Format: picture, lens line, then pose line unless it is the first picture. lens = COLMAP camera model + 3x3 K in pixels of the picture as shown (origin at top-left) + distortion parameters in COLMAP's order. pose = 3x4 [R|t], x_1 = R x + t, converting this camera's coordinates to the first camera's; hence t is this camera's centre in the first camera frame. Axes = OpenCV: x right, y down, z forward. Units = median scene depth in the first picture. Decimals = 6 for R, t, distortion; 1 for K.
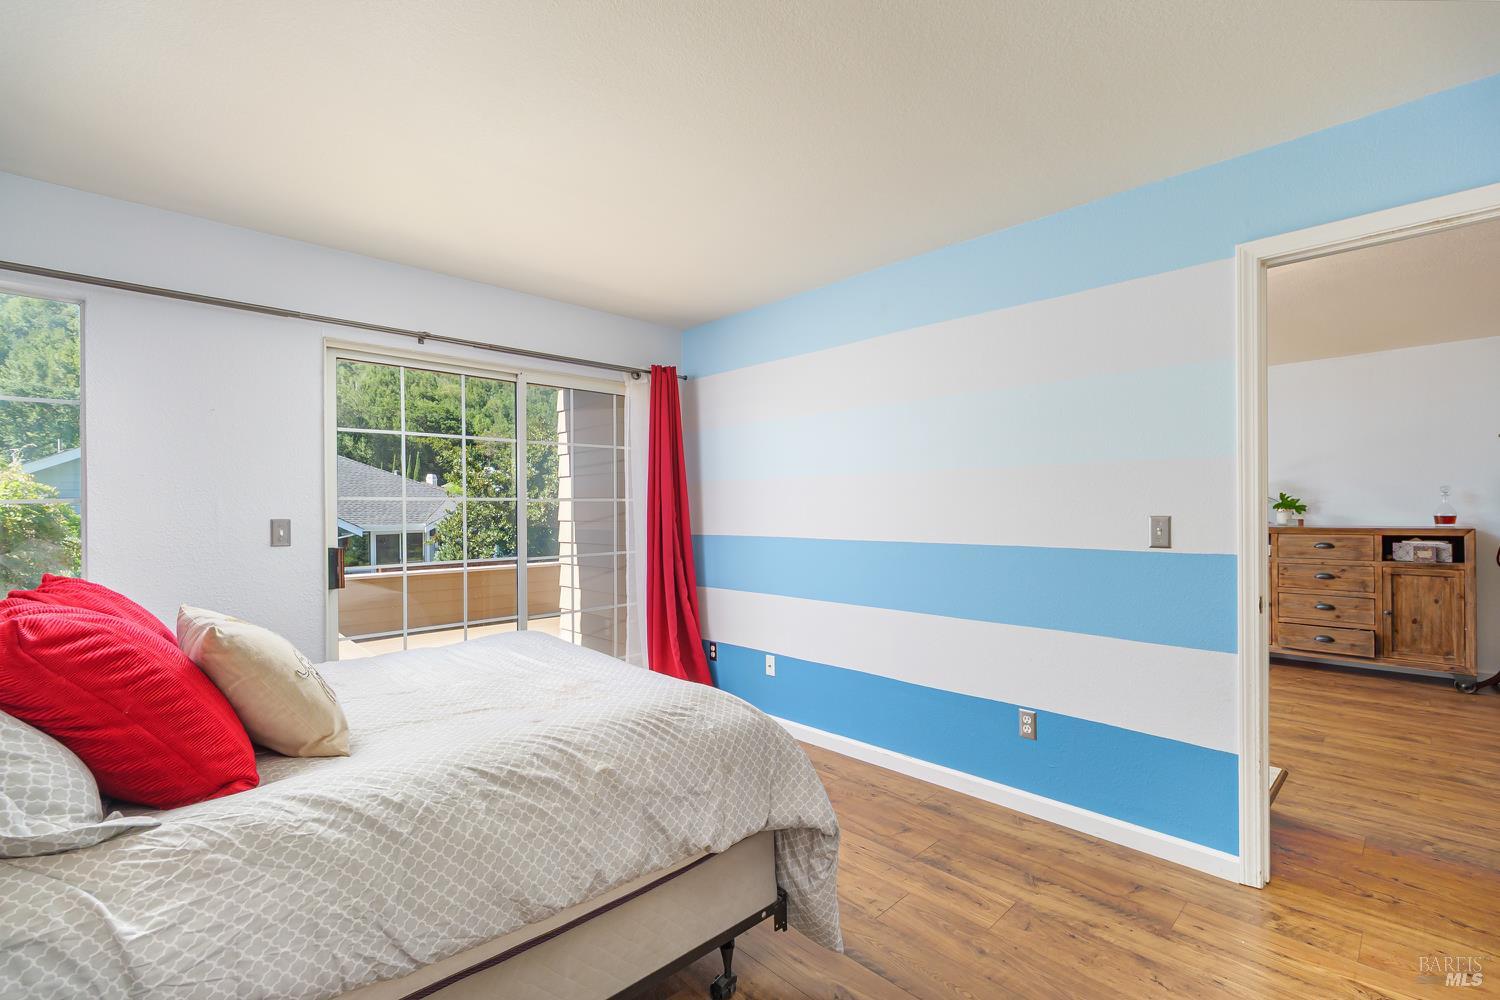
lens RADIAL K [[658.8, 0, 759.5], [0, 658.8, 511.5], [0, 0, 1]] dist [-0.000860, 0.000432]
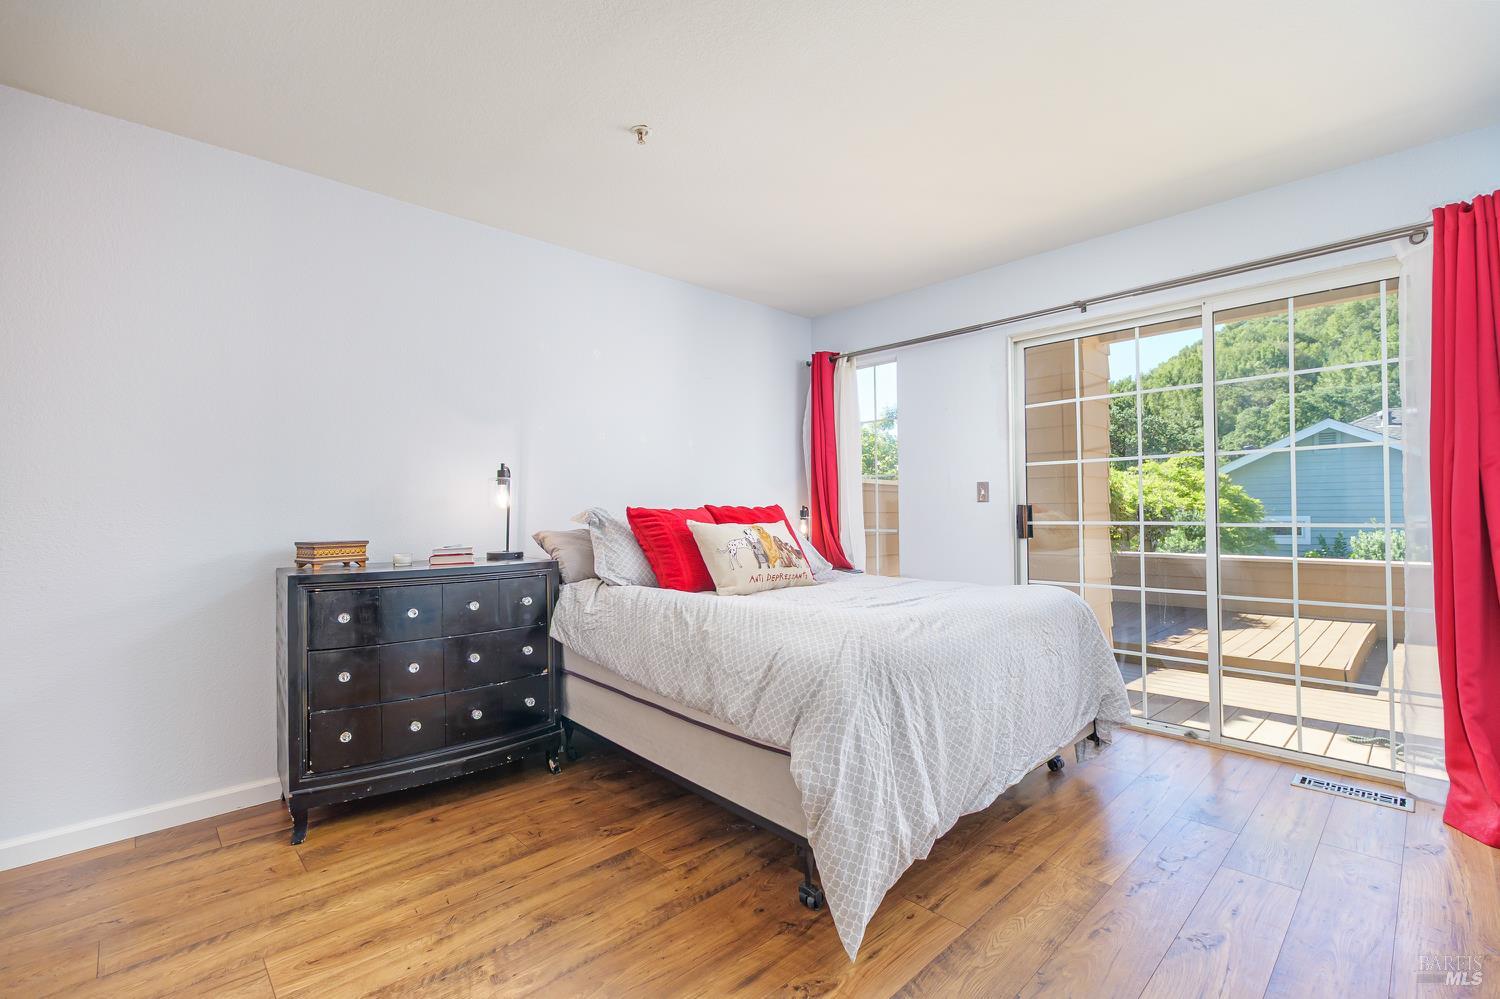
lens RADIAL K [[658.8, 0, 760.0], [0, 658.8, 495.2], [0, 0, 1]] dist [-0.000860, 0.000432]
pose [[-0.015545, -0.014915, -0.999768, 0.536532], [0.003969, 0.999880, -0.014979, 0.049729], [0.999871, -0.004201, -0.015484, 0.499796]]
